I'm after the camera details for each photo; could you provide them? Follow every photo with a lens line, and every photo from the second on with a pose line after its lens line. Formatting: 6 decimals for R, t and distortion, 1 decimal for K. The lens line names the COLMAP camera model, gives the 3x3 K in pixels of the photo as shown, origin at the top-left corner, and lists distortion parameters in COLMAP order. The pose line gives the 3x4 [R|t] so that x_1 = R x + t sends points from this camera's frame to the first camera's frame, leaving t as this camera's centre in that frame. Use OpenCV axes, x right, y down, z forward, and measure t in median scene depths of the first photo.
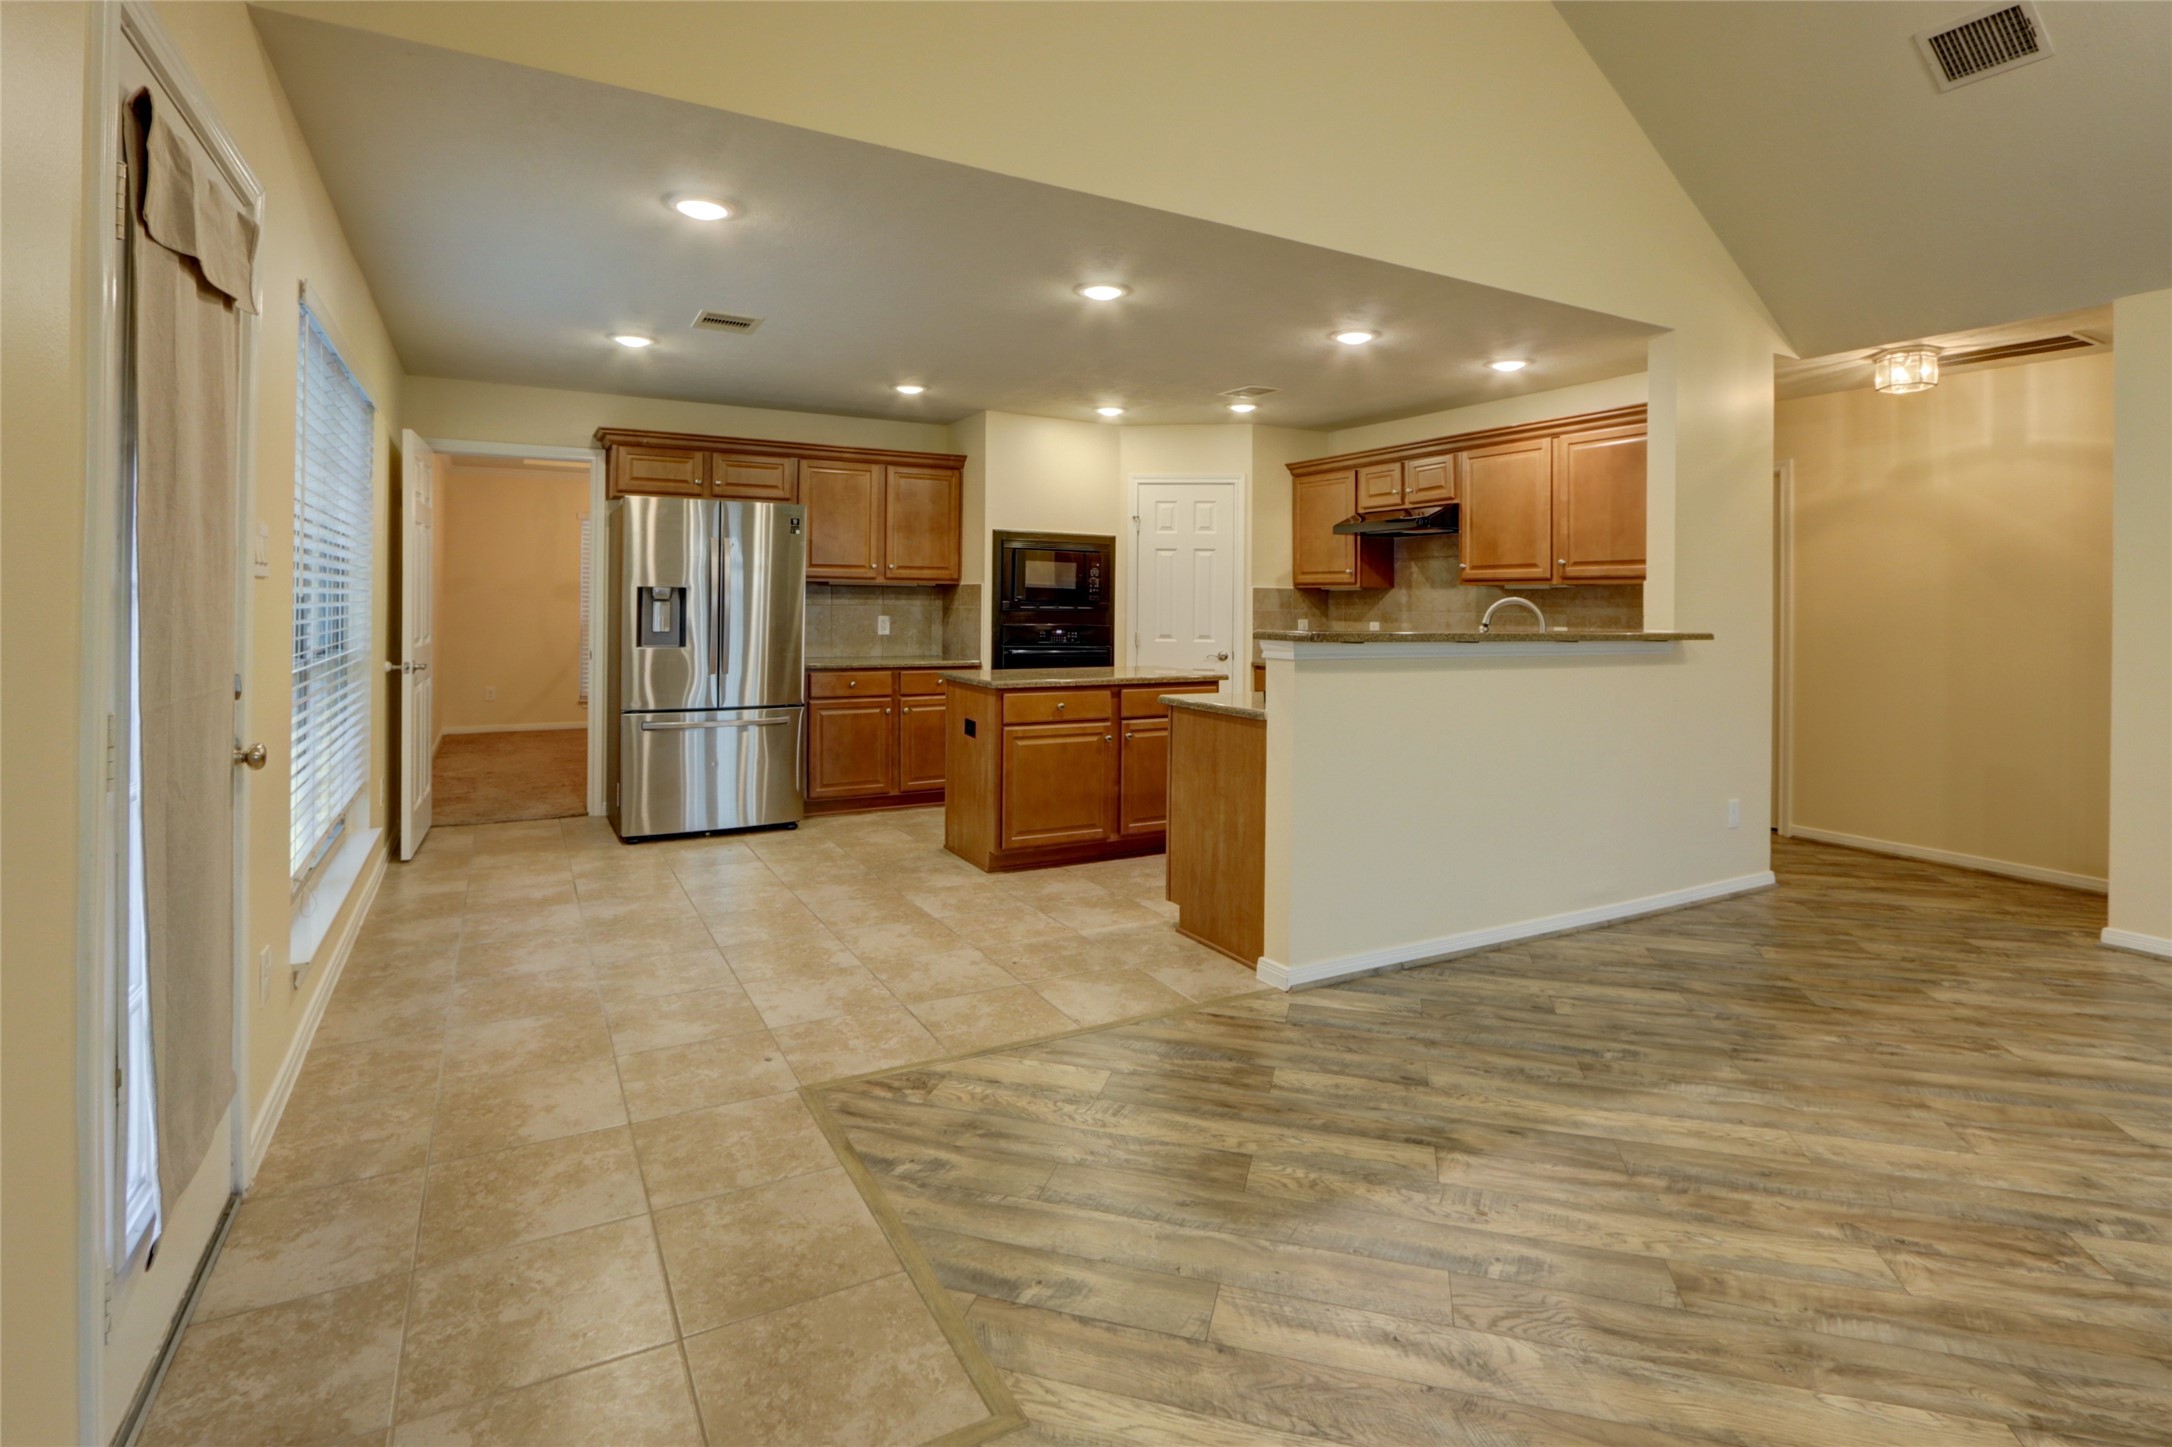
lens RADIAL K [[1029.7, 0, 1099.0], [0, 1029.7, 608.0], [0, 0, 1]] dist [-0.008659, -0.000008]
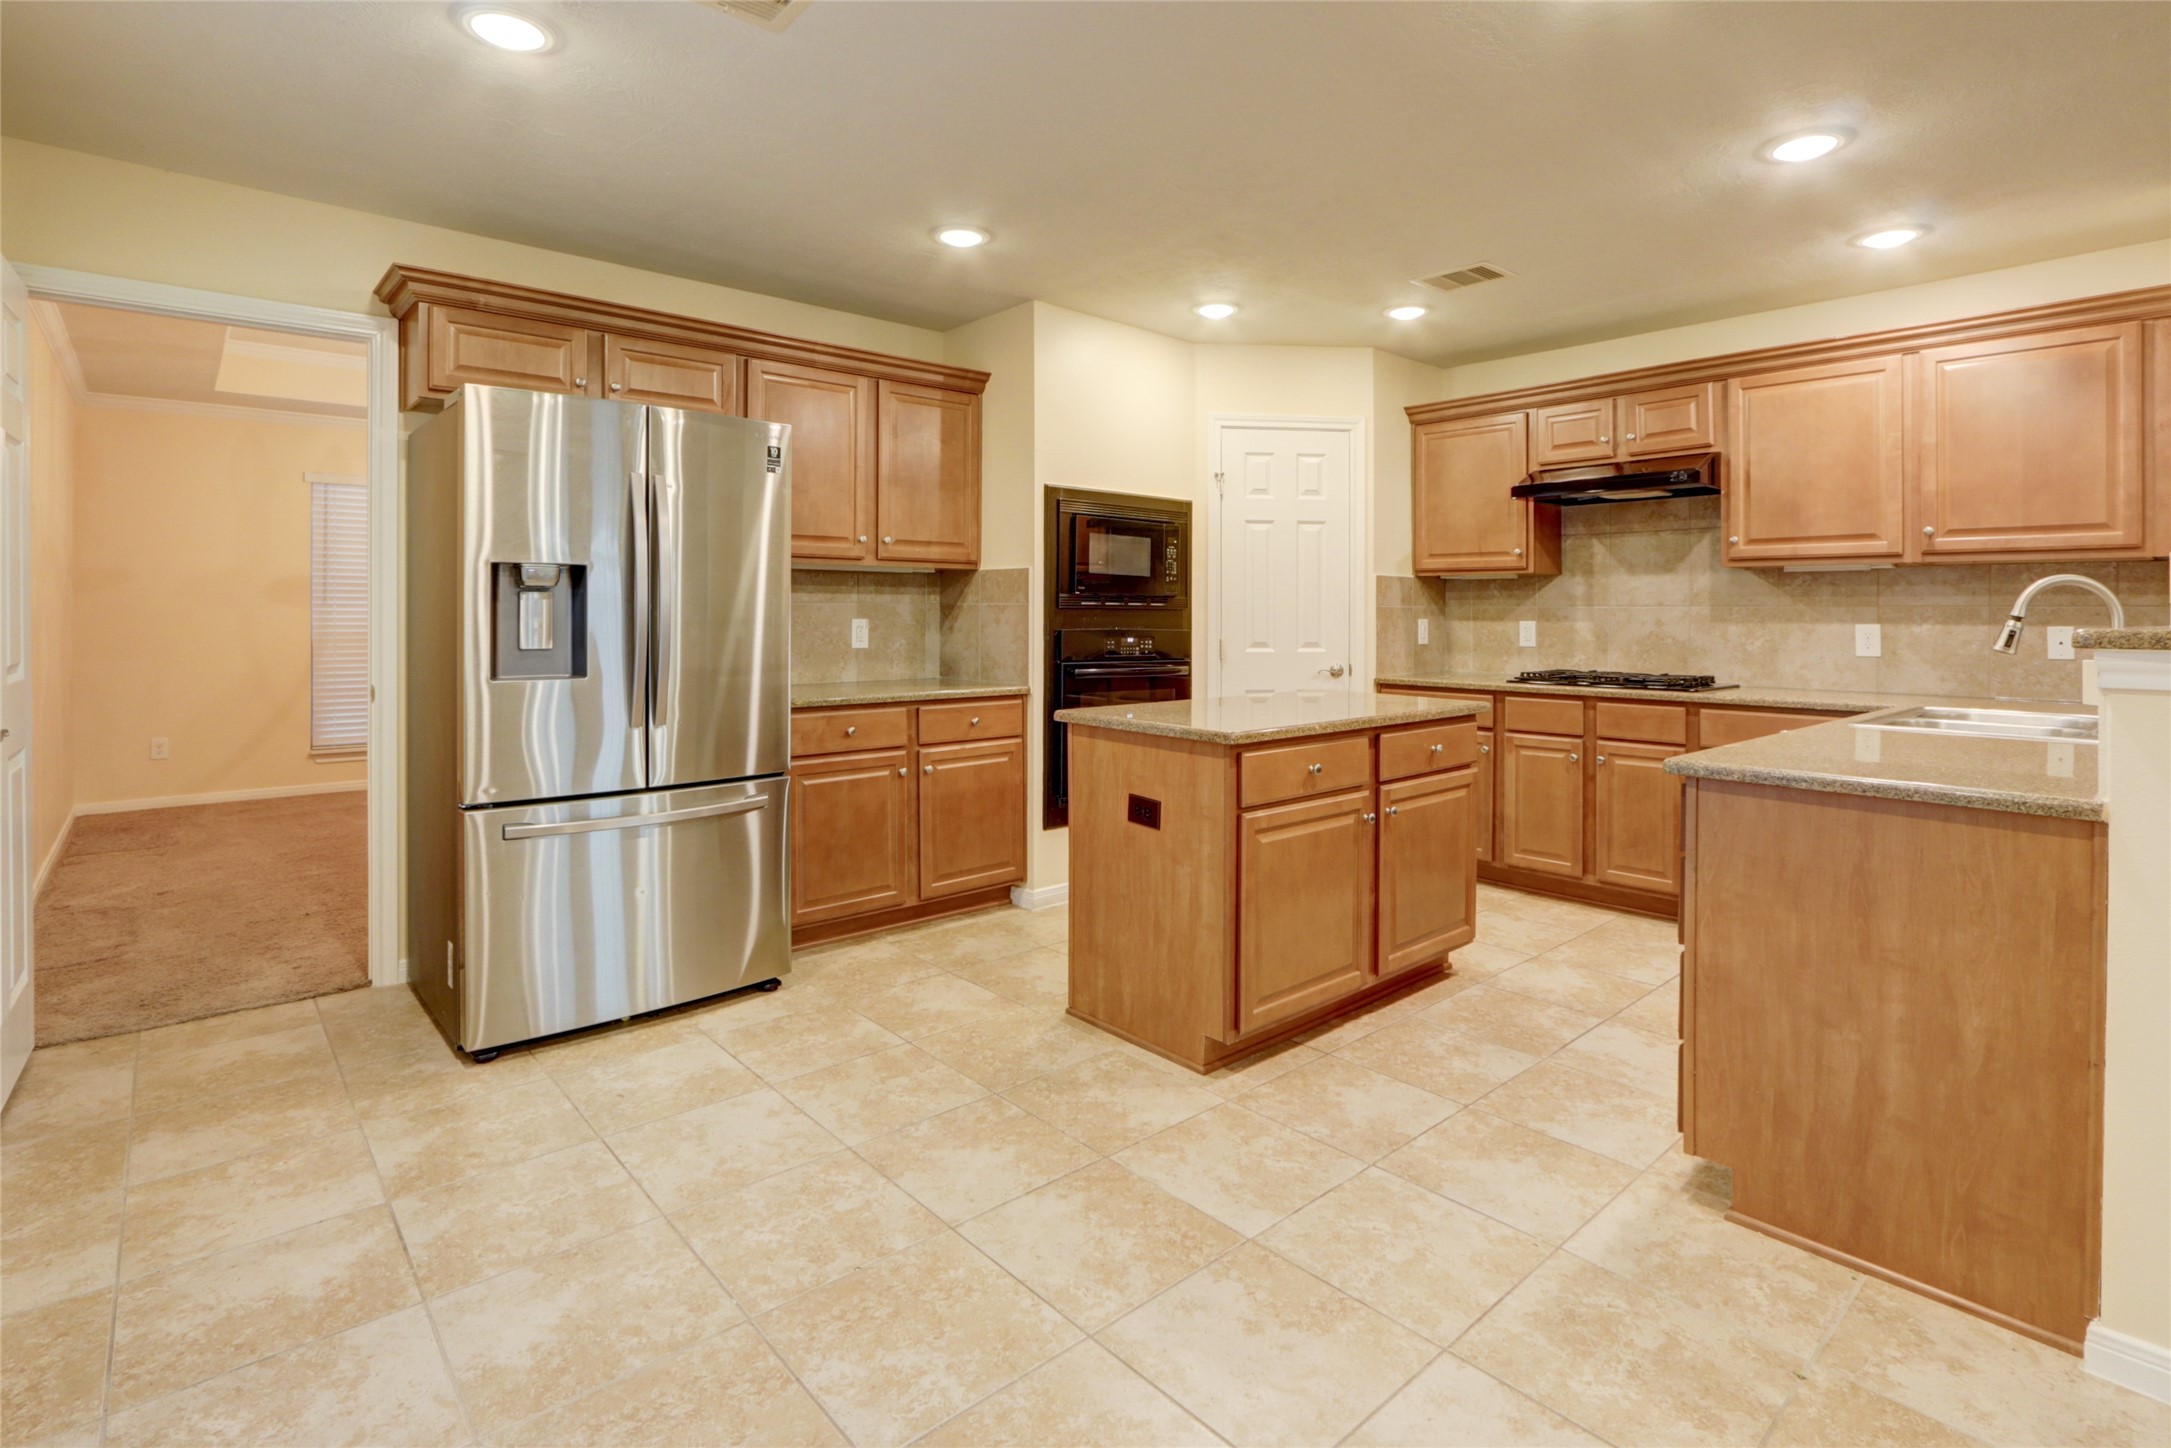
lens RADIAL K [[1033.6, 0, 1089.6], [0, 1033.6, 618.5], [0, 0, 1]] dist [-0.018808, 0.000467]
pose [[0.978215, -0.009836, 0.207361, -0.213307], [0.008679, 0.999941, 0.006487, 0.004807], [-0.207413, -0.004546, 0.978243, 0.354285]]
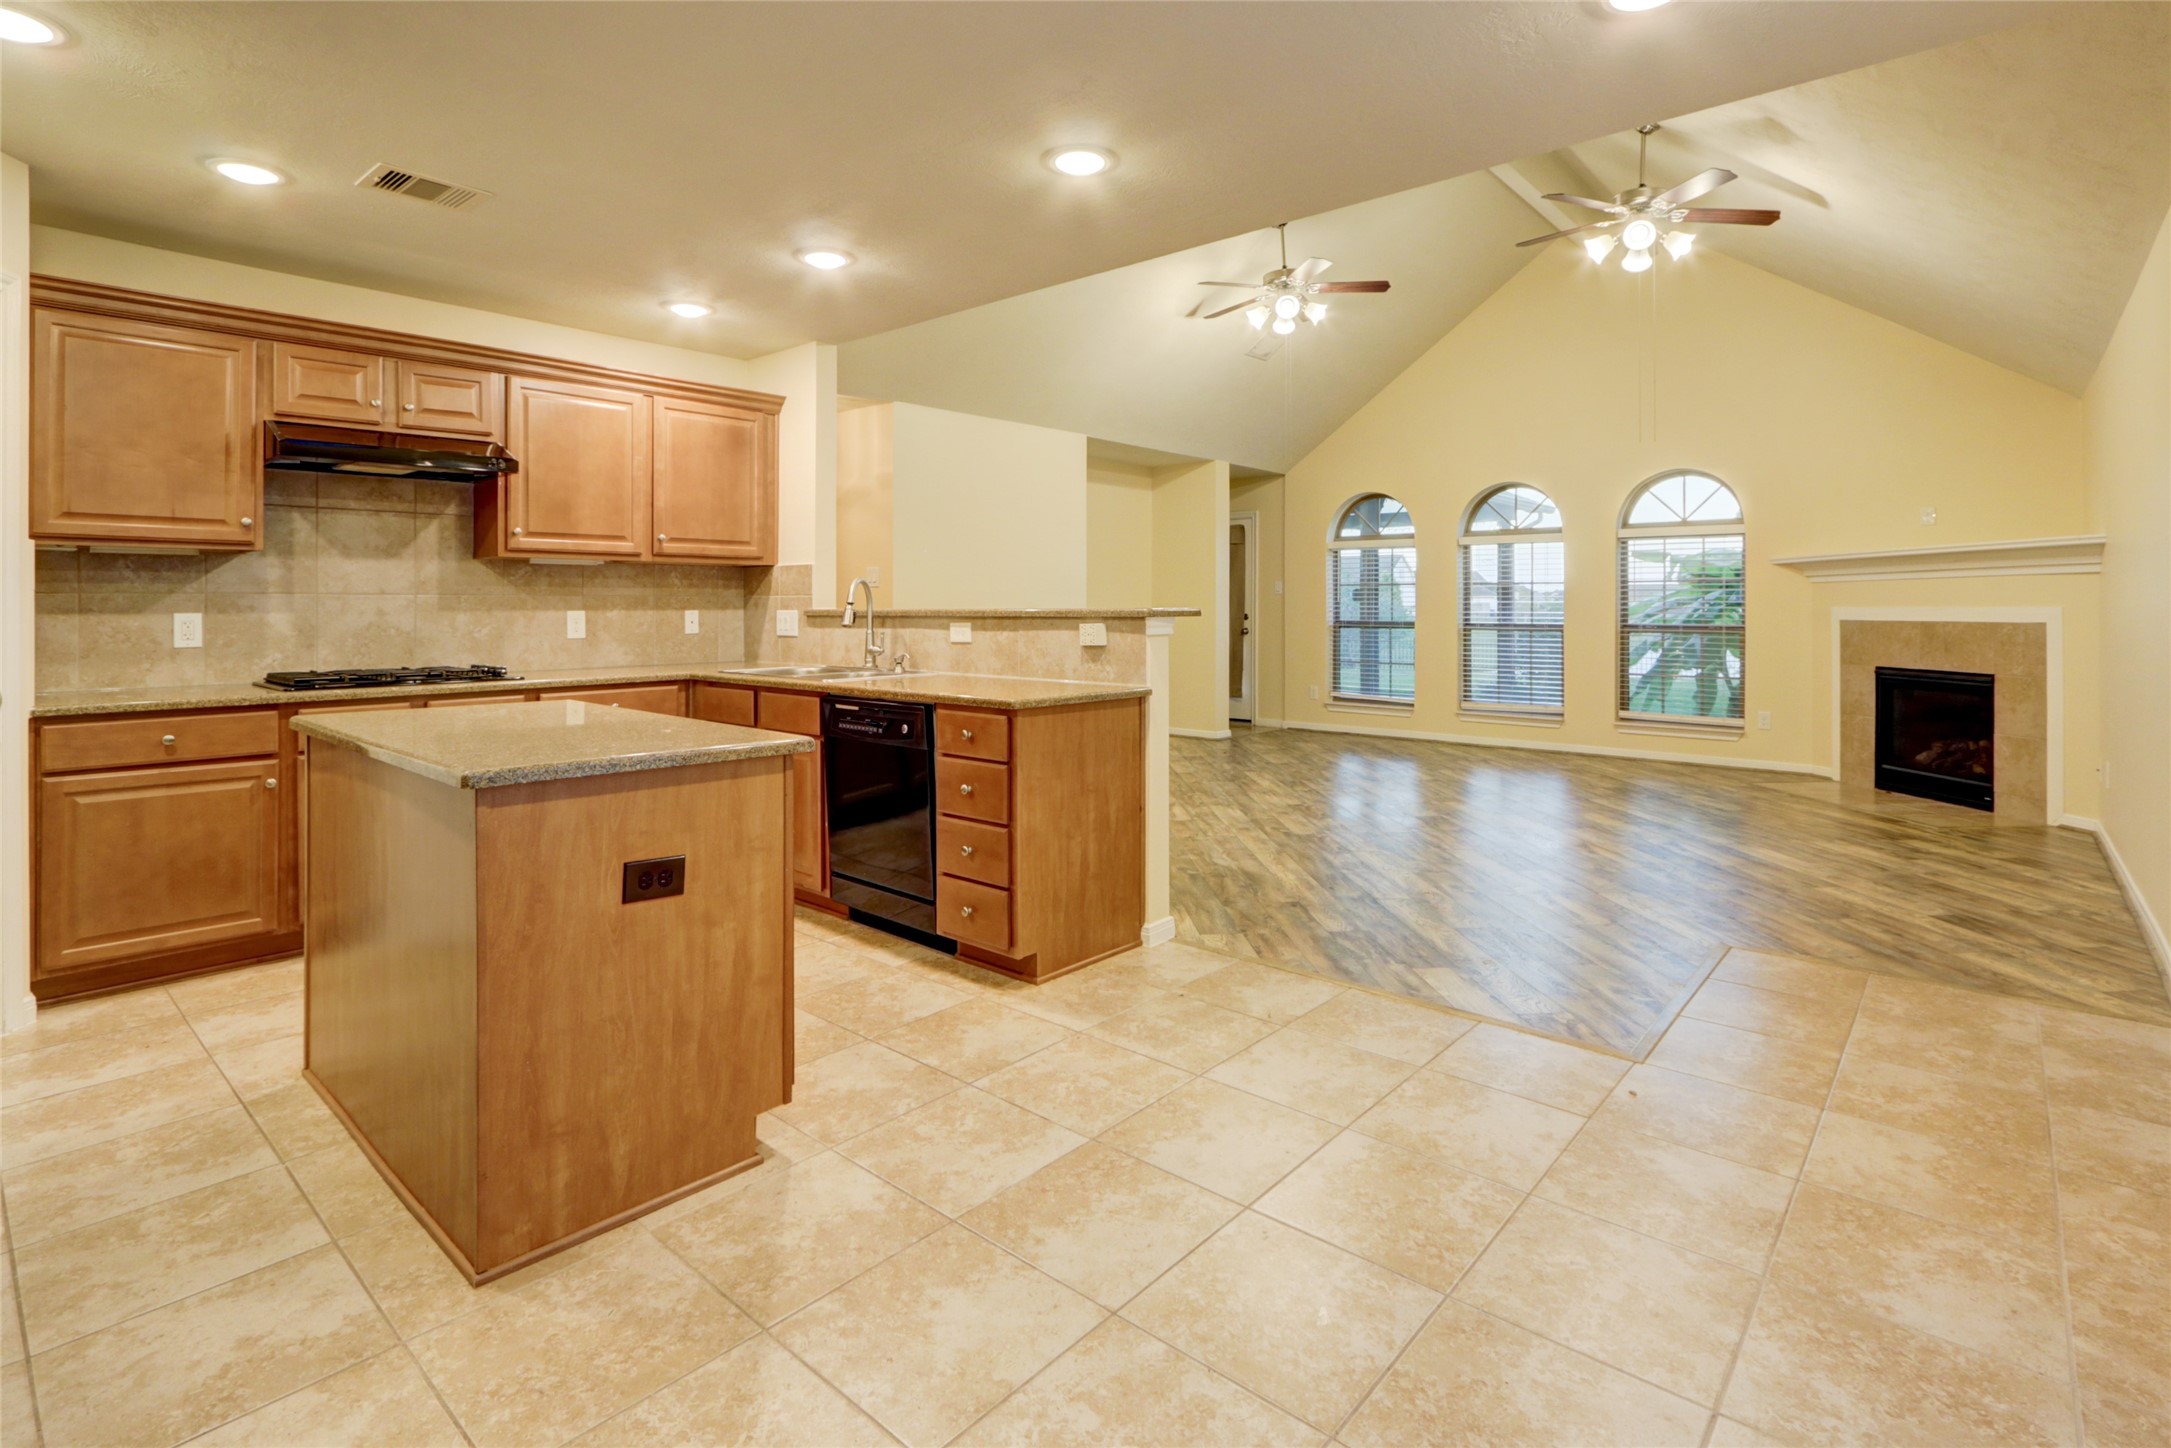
lens RADIAL K [[1054.2, 0, 1088.2], [0, 1054.2, 605.5], [0, 0, 1]] dist [-0.017382, 0.000815]
pose [[-0.326814, -0.013057, 0.944998, -0.452543], [-0.000650, 0.999907, 0.013591, 0.002077], [-0.945088, 0.003827, -0.326793, 0.773335]]
